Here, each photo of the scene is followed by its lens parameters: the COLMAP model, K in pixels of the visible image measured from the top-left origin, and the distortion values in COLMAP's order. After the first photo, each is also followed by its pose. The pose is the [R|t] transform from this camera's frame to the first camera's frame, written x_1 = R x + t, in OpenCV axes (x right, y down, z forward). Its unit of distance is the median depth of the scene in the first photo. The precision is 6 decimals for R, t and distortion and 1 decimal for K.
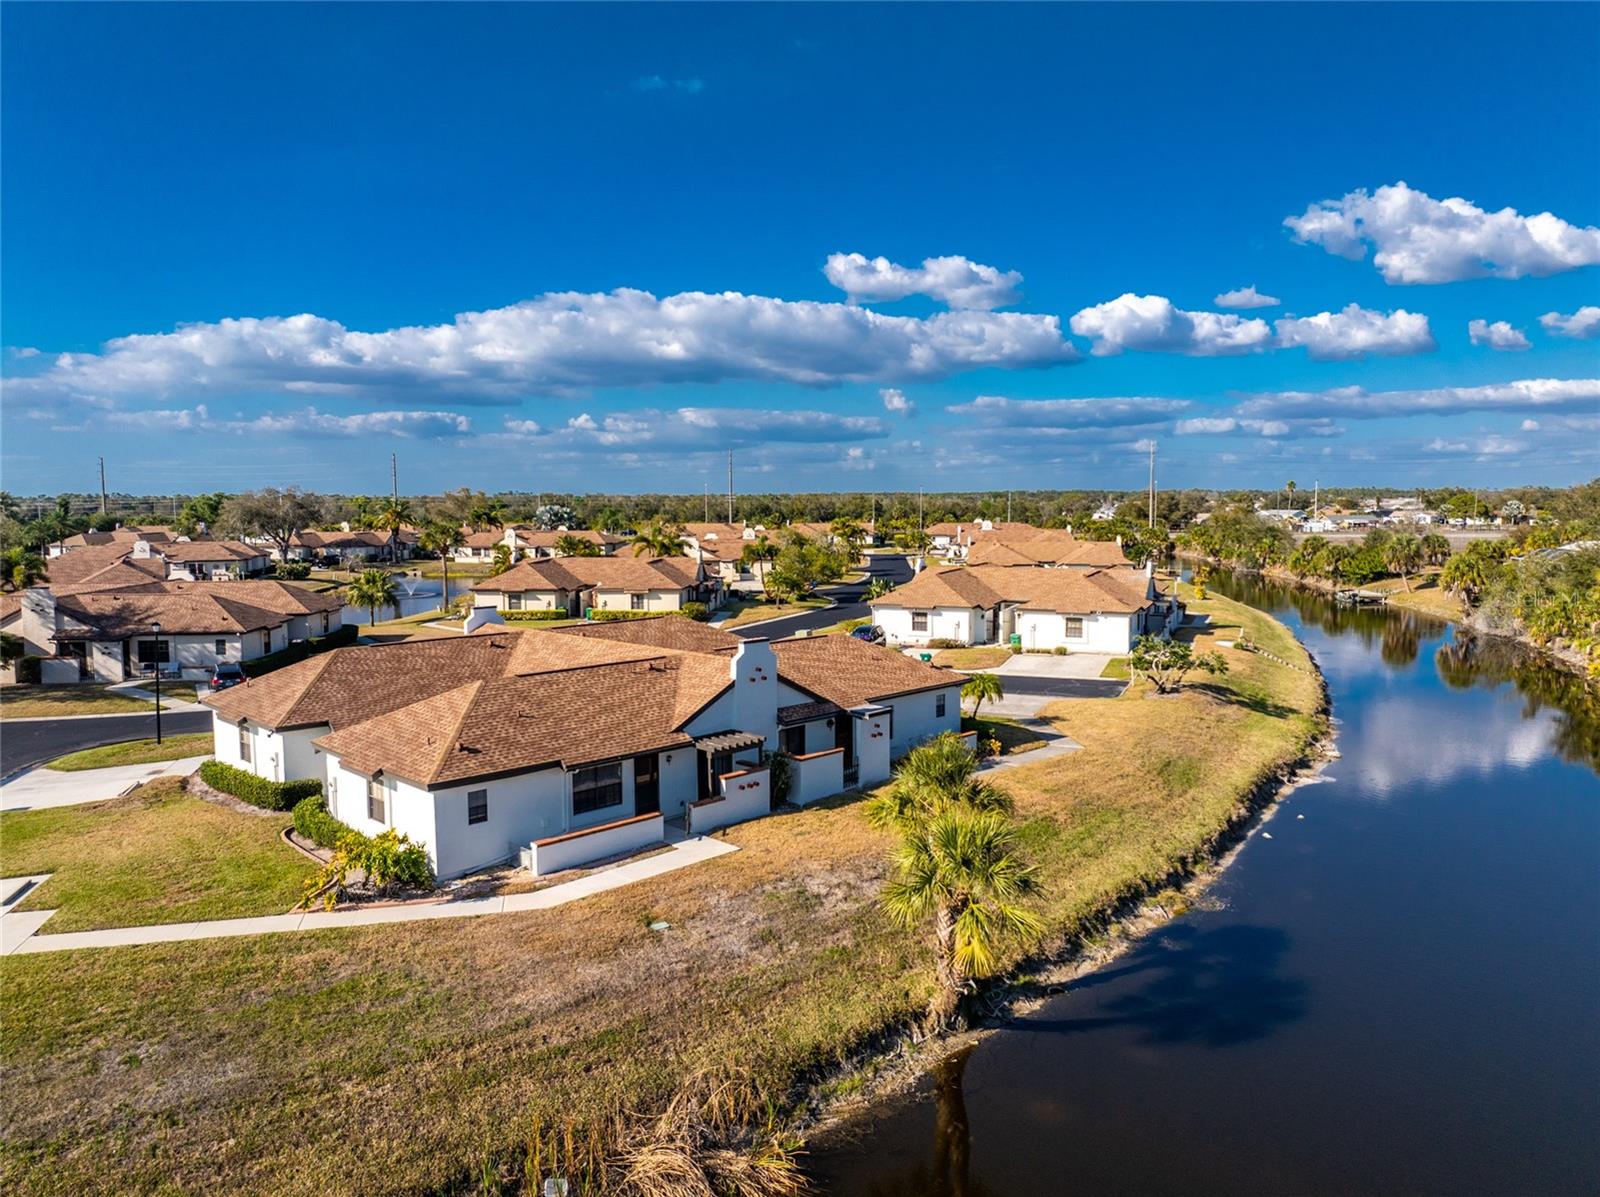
lens RADIAL K [[1127.2, 0, 804.1], [0, 1127.2, 588.2], [0, 0, 1]] dist [-0.035901, -0.004375]
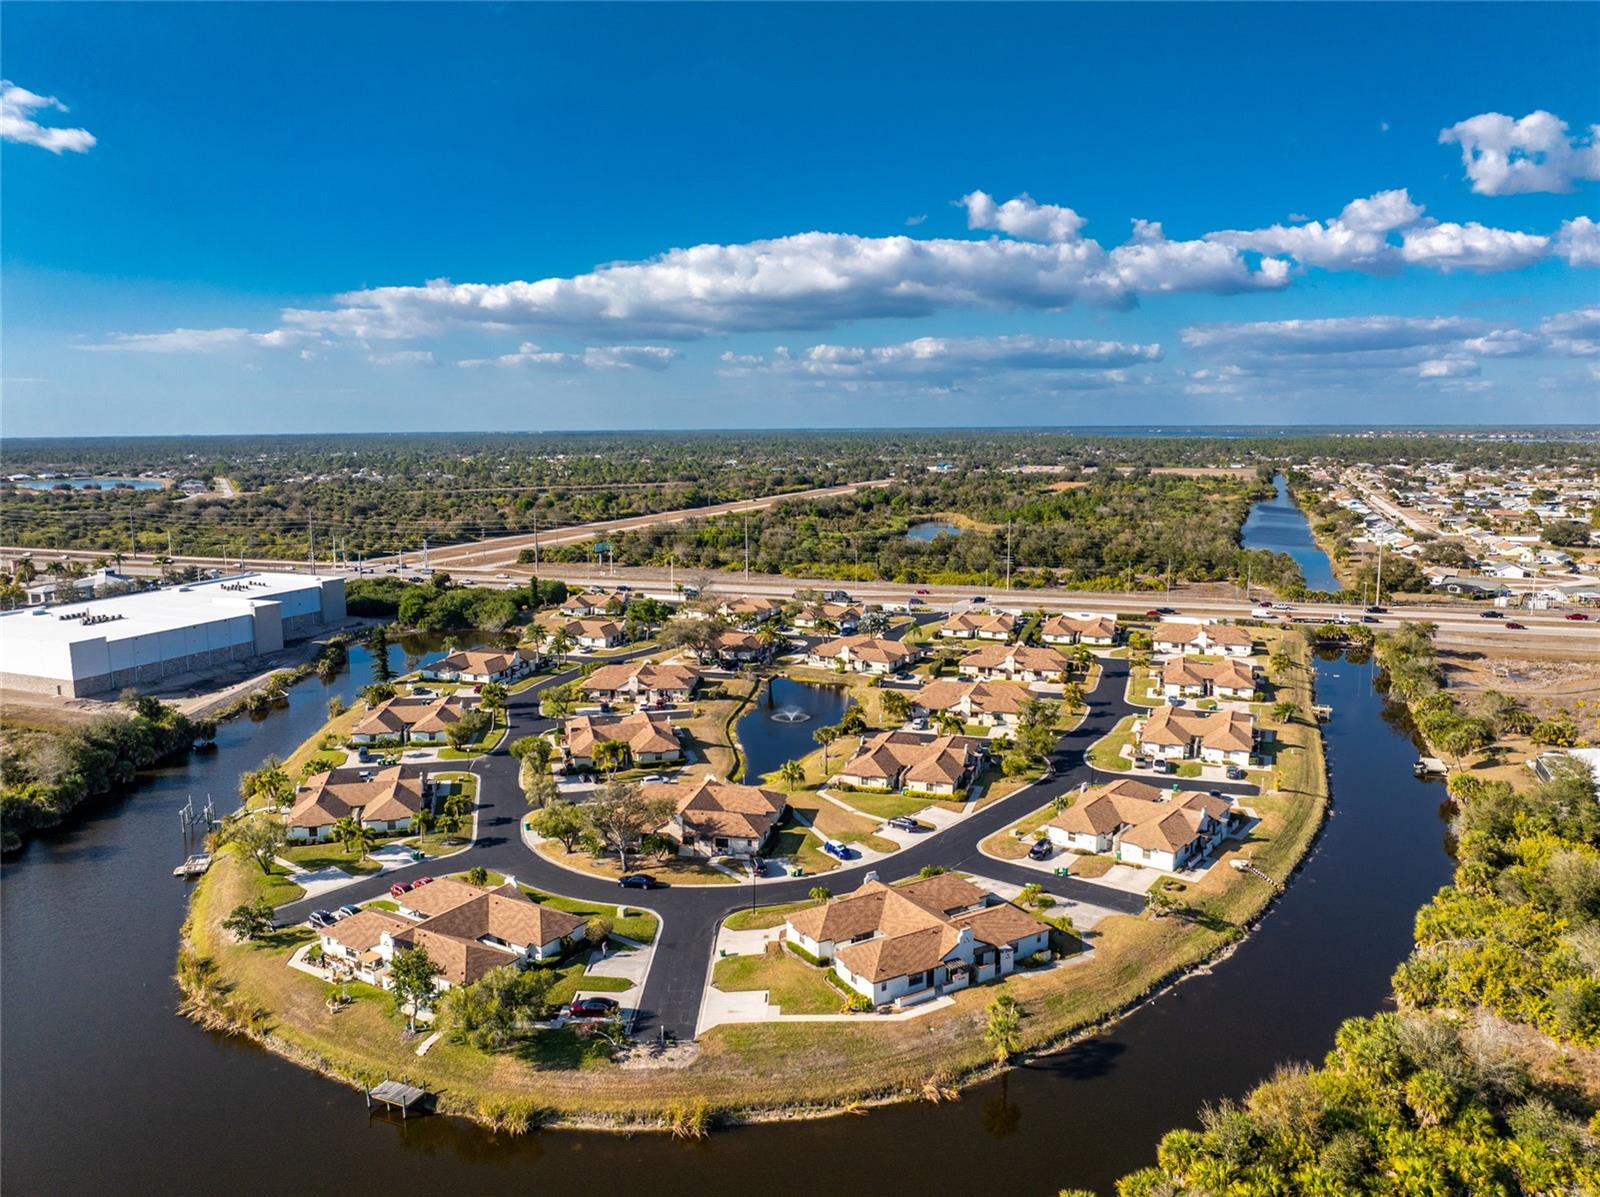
lens RADIAL K [[1127.2, 0, 804.1], [0, 1127.2, 588.2], [0, 0, 1]] dist [-0.035901, -0.004375]
pose [[0.966194, 0.036062, -0.255281, 0.138665], [-0.019319, 0.997512, 0.067796, -0.540245], [0.257091, -0.060572, 0.964487, -1.011872]]
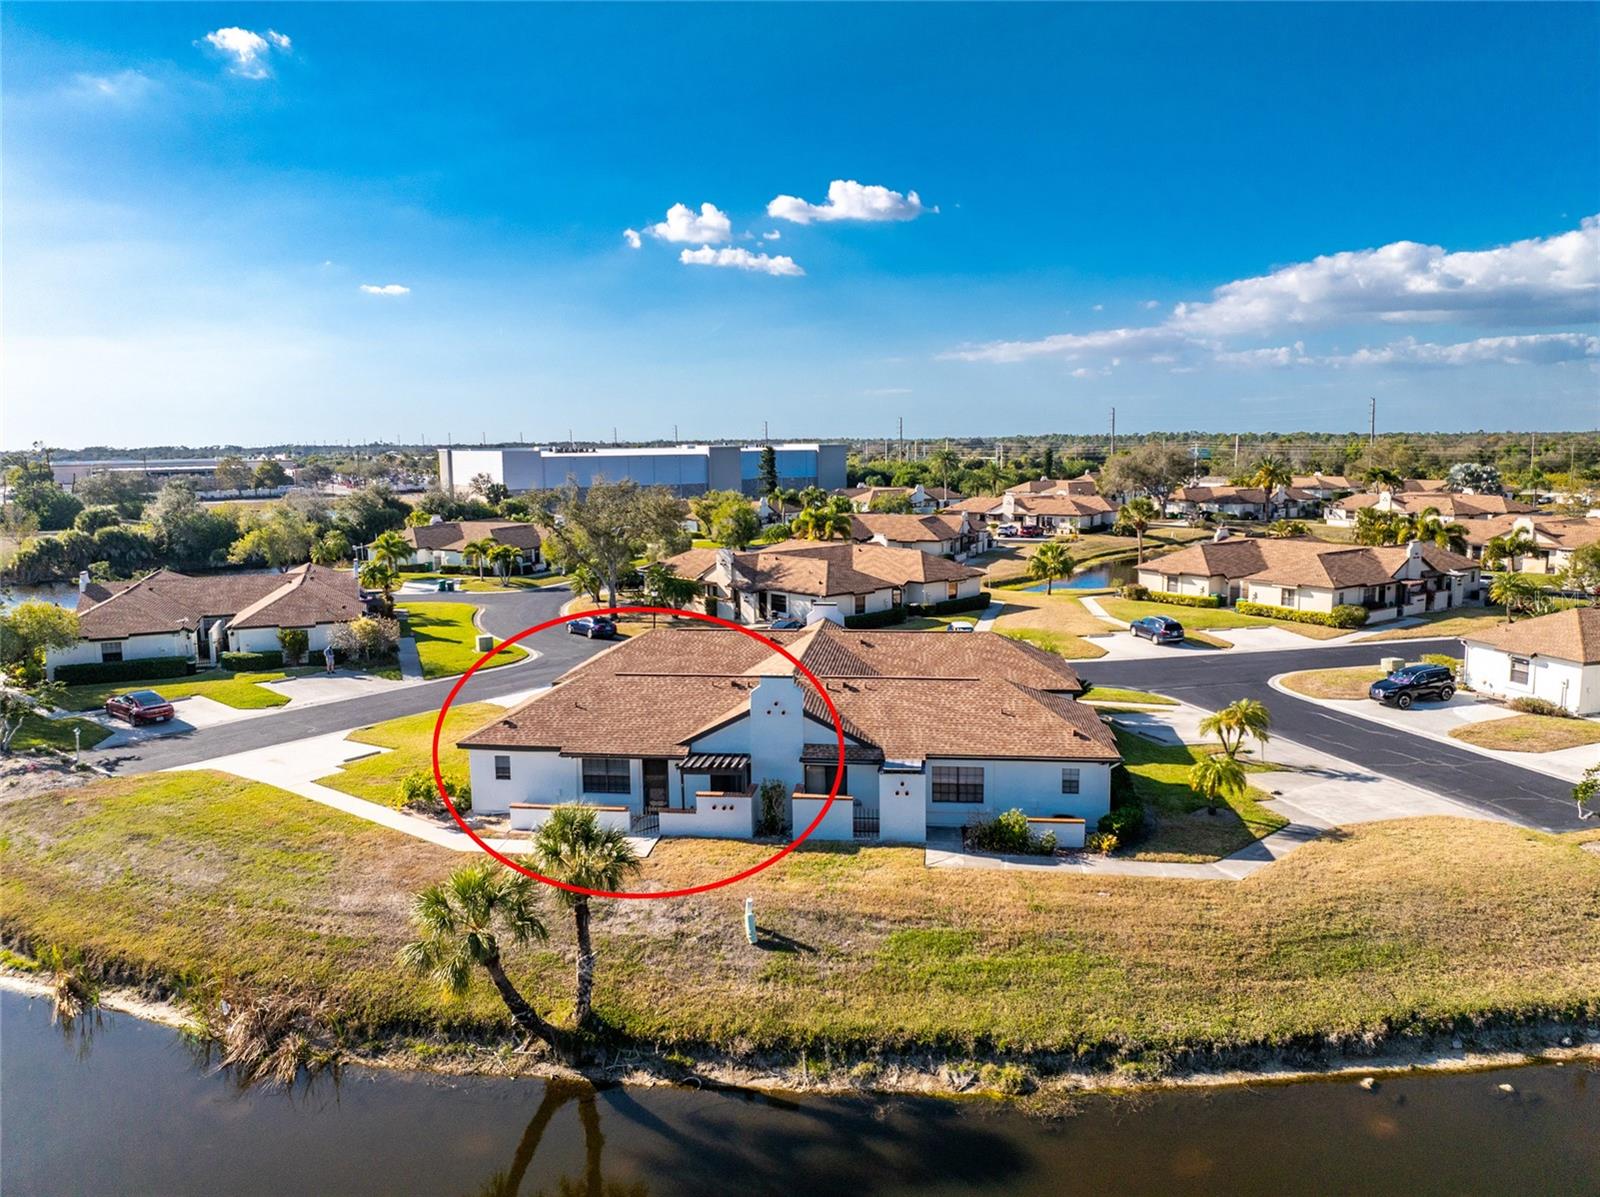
lens RADIAL K [[1130.0, 0, 803.6], [0, 1130.0, 578.6], [0, 0, 1]] dist [-0.035047, -0.005994]
pose [[0.613177, 0.093857, -0.784350, 0.390551], [-0.054553, 0.995577, 0.076486, -0.062346], [0.788060, -0.004110, 0.615585, 0.181321]]
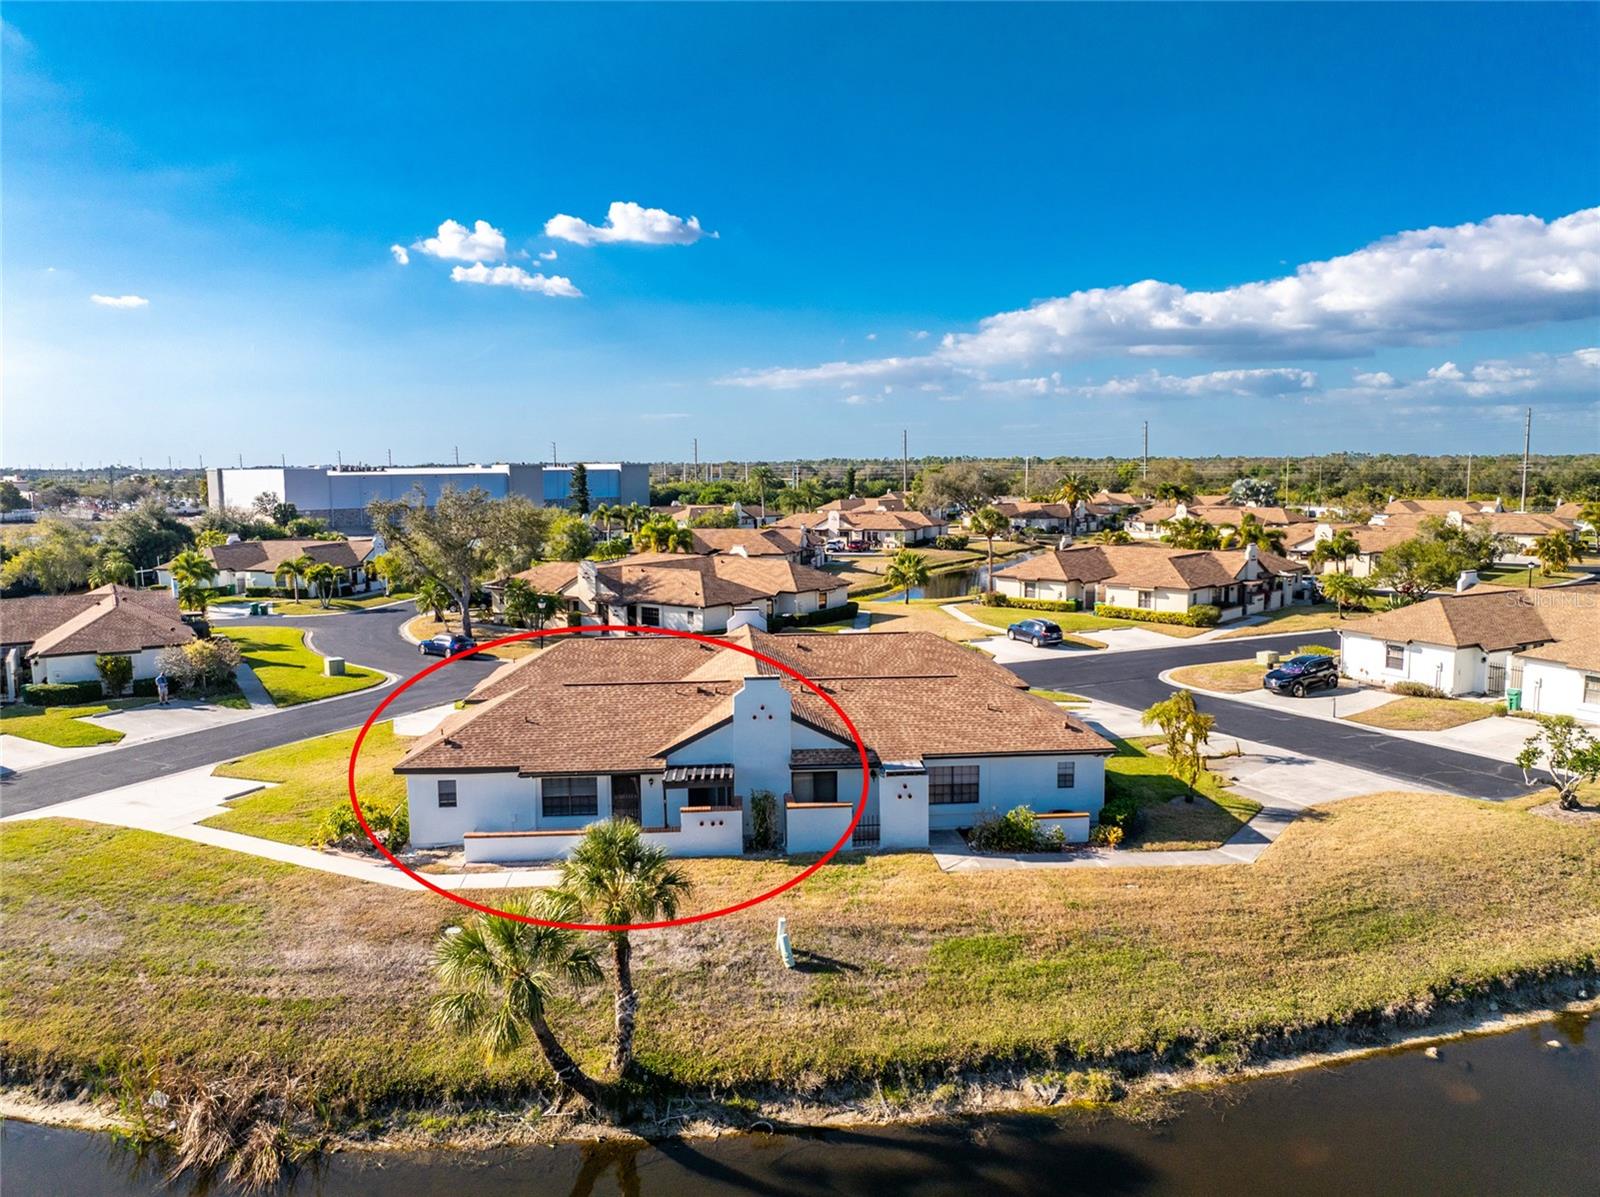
lens RADIAL K [[1127.2, 0, 804.1], [0, 1127.2, 588.2], [0, 0, 1]] dist [-0.035901, -0.004375]
pose [[0.754966, 0.070888, -0.651921, 0.303019], [-0.047380, 0.997438, 0.053590, -0.041868], [0.654050, -0.009571, 0.756391, 0.140283]]
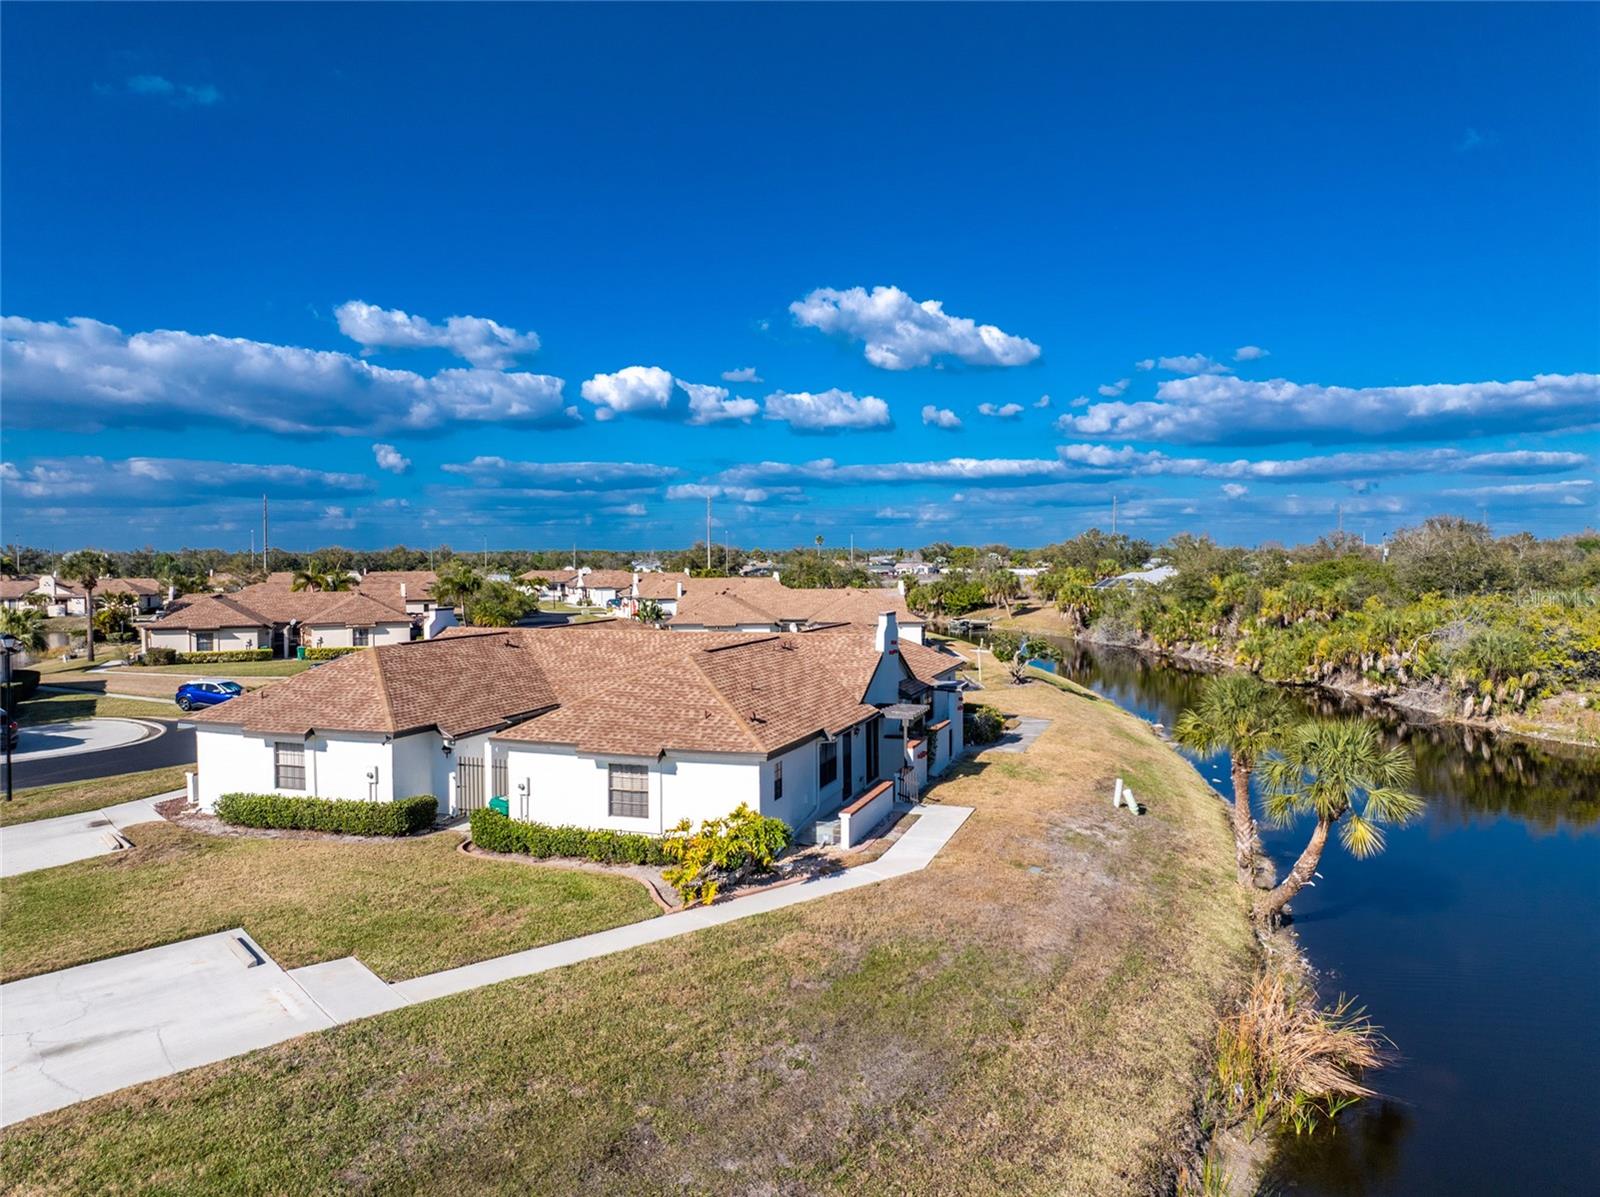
lens RADIAL K [[1117.3, 0, 811.0], [0, 1117.3, 562.3], [0, 0, 1]] dist [-0.045398, -0.003188]
pose [[0.897246, 0.000180, 0.441531, -0.266891], [0.034482, 0.996917, -0.070477, 0.033386], [-0.440183, 0.078460, 0.894474, 0.067964]]
